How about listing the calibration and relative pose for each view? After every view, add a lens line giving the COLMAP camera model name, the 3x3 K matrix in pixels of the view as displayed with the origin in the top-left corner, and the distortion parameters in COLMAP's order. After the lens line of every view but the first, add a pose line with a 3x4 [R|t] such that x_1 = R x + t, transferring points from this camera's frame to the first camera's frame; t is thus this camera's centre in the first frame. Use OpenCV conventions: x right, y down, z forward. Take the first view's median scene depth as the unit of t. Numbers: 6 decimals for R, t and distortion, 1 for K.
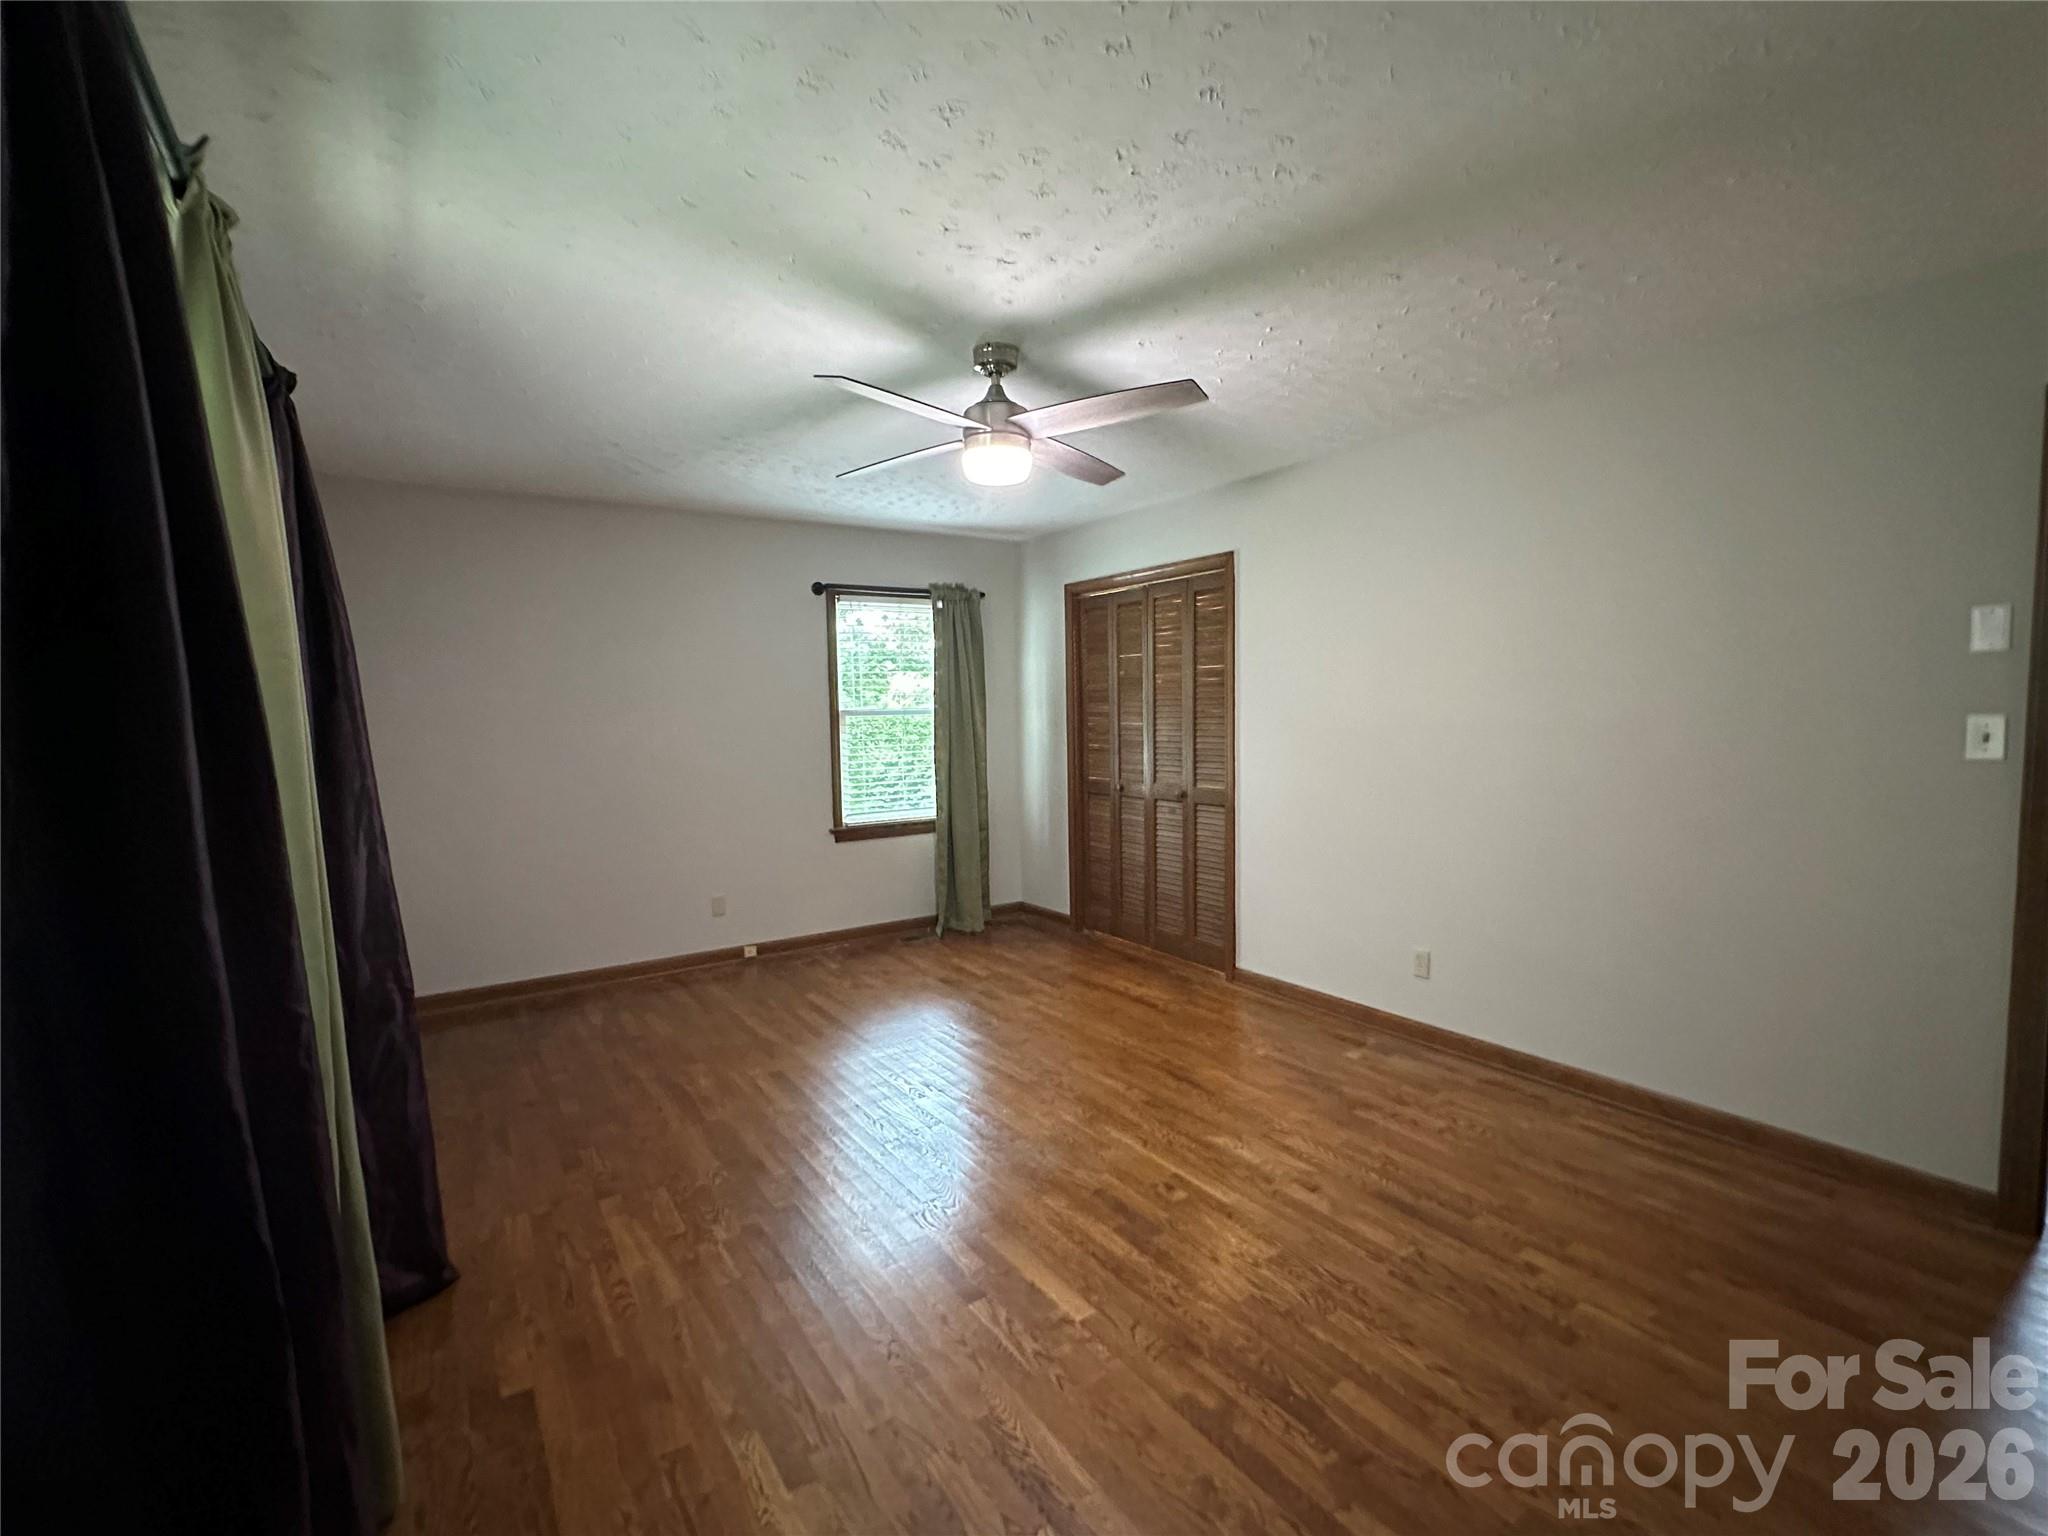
lens RADIAL K [[928.5, 0, 1024.0], [0, 928.5, 768.0], [0, 0, 1]] dist [0.001229, 0.000329]
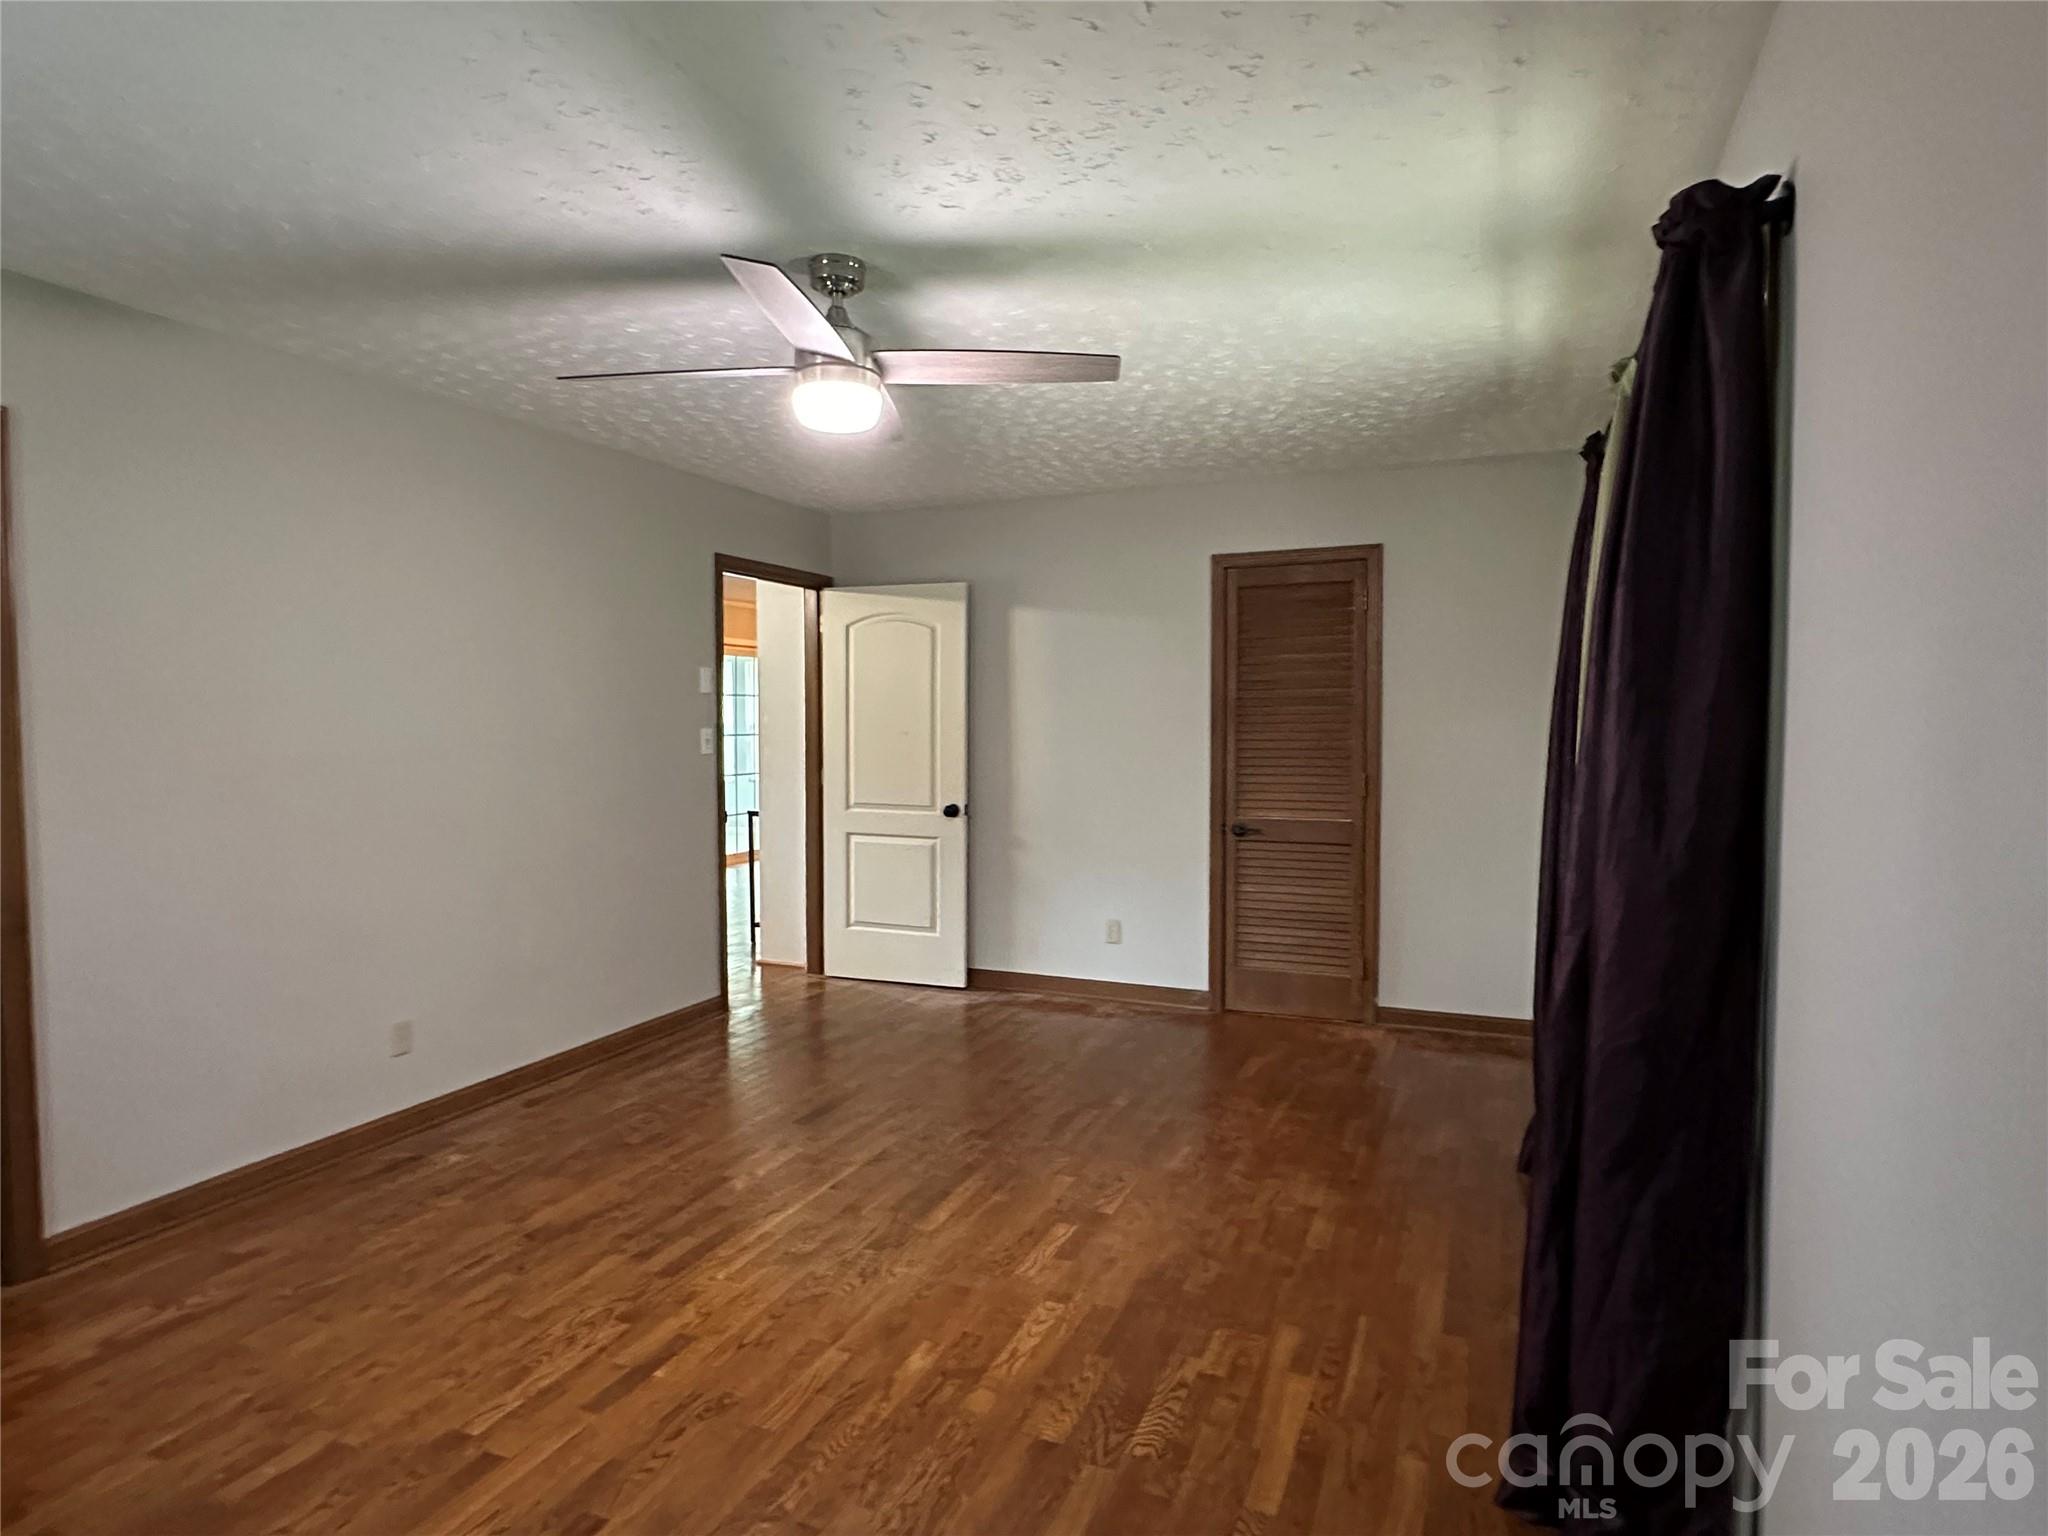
lens RADIAL K [[1134.3, 0, 1024.0], [0, 1134.3, 768.0], [0, 0, 1]] dist [-0.000848, 0.000092]
pose [[-0.558166, -0.014690, 0.829599, -0.721530], [0.070819, 0.995351, 0.065272, -0.051516], [-0.826702, 0.095184, -0.554531, 1.117268]]
